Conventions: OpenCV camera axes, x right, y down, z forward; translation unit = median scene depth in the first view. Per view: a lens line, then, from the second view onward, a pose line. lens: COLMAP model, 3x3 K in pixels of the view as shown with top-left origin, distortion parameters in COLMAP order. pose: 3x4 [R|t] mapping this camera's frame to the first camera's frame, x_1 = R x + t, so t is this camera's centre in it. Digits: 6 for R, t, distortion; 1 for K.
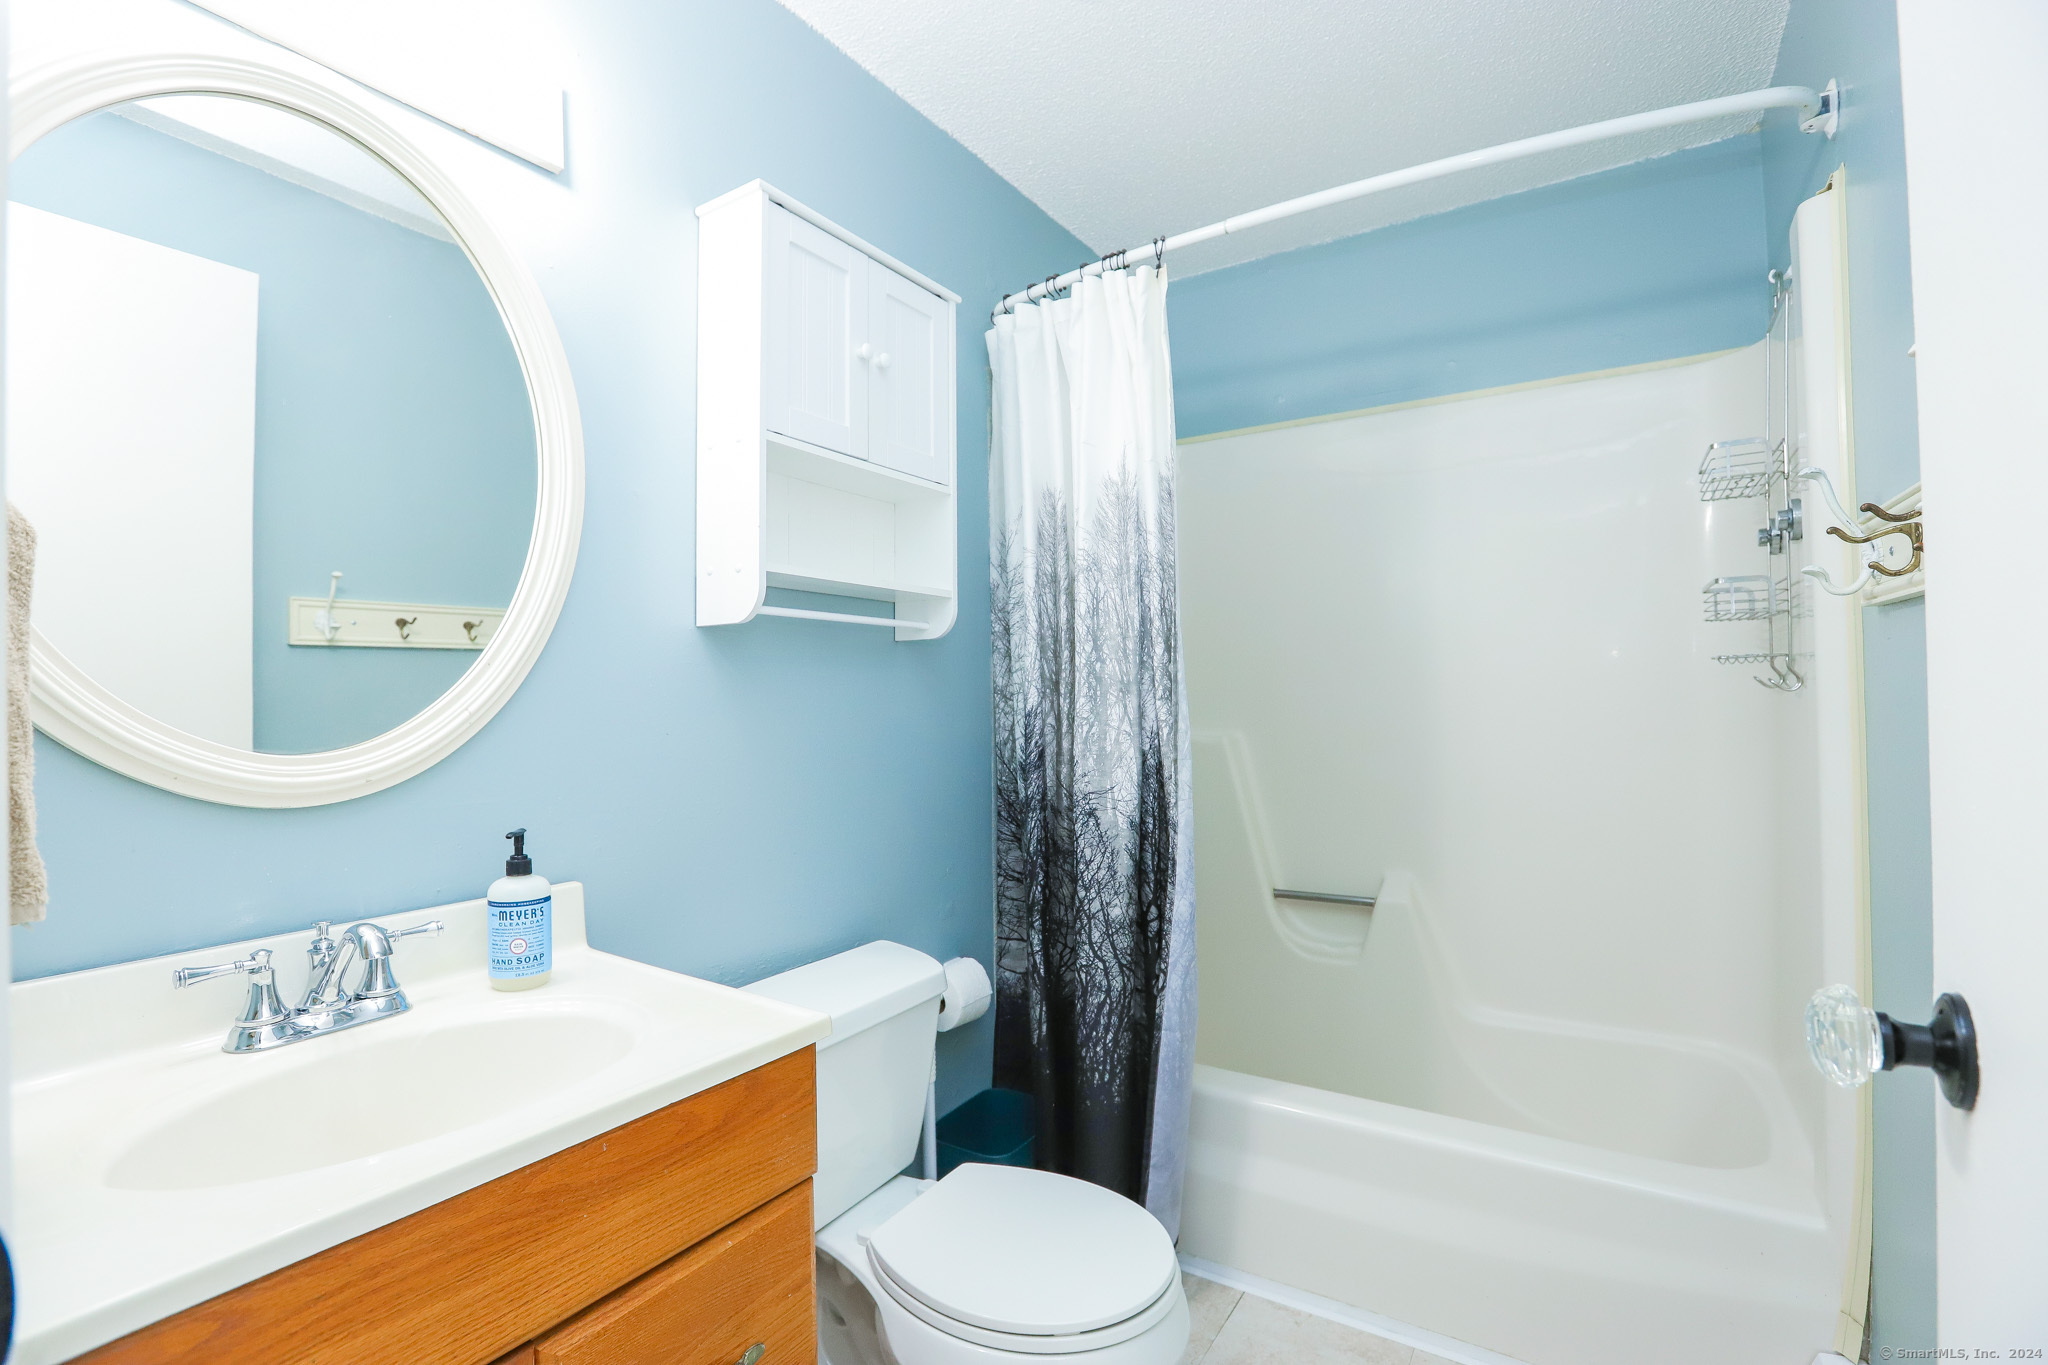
lens RADIAL K [[932.5, 0, 1024.1], [0, 932.5, 683.4], [0, 0, 1]] dist [-0.002164, -0.000013]
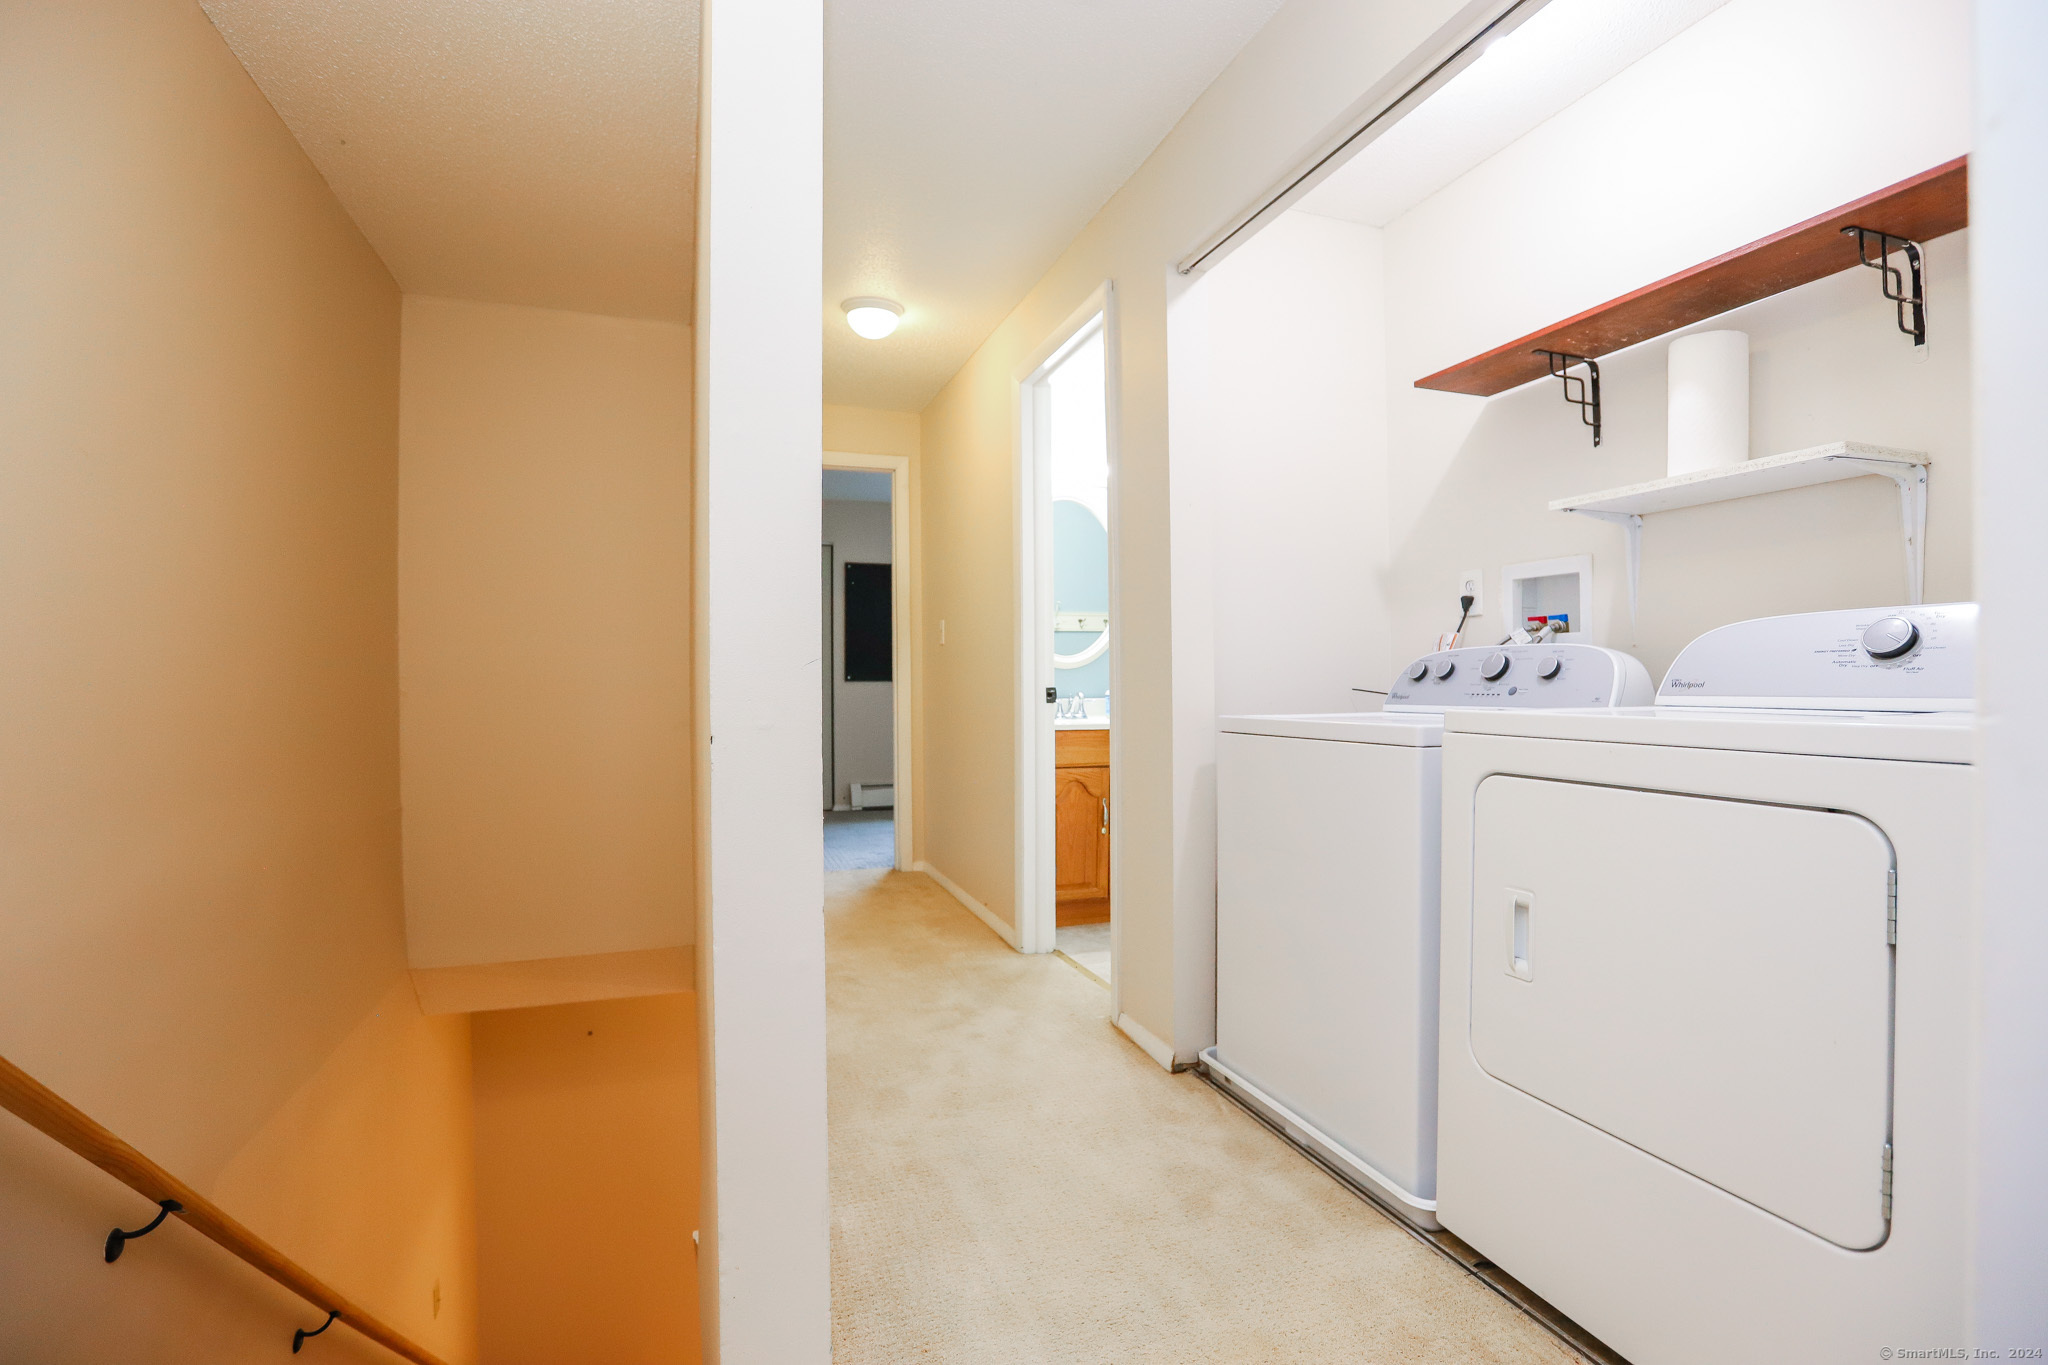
lens RADIAL K [[932.5, 0, 1022.5], [0, 932.5, 678.8], [0, 0, 1]] dist [-0.002164, -0.000013]
pose [[0.801805, 0.008257, -0.597529, 0.654944], [0.004362, 0.999797, 0.019668, 0.036469], [0.597570, -0.018376, 0.801606, -1.026751]]
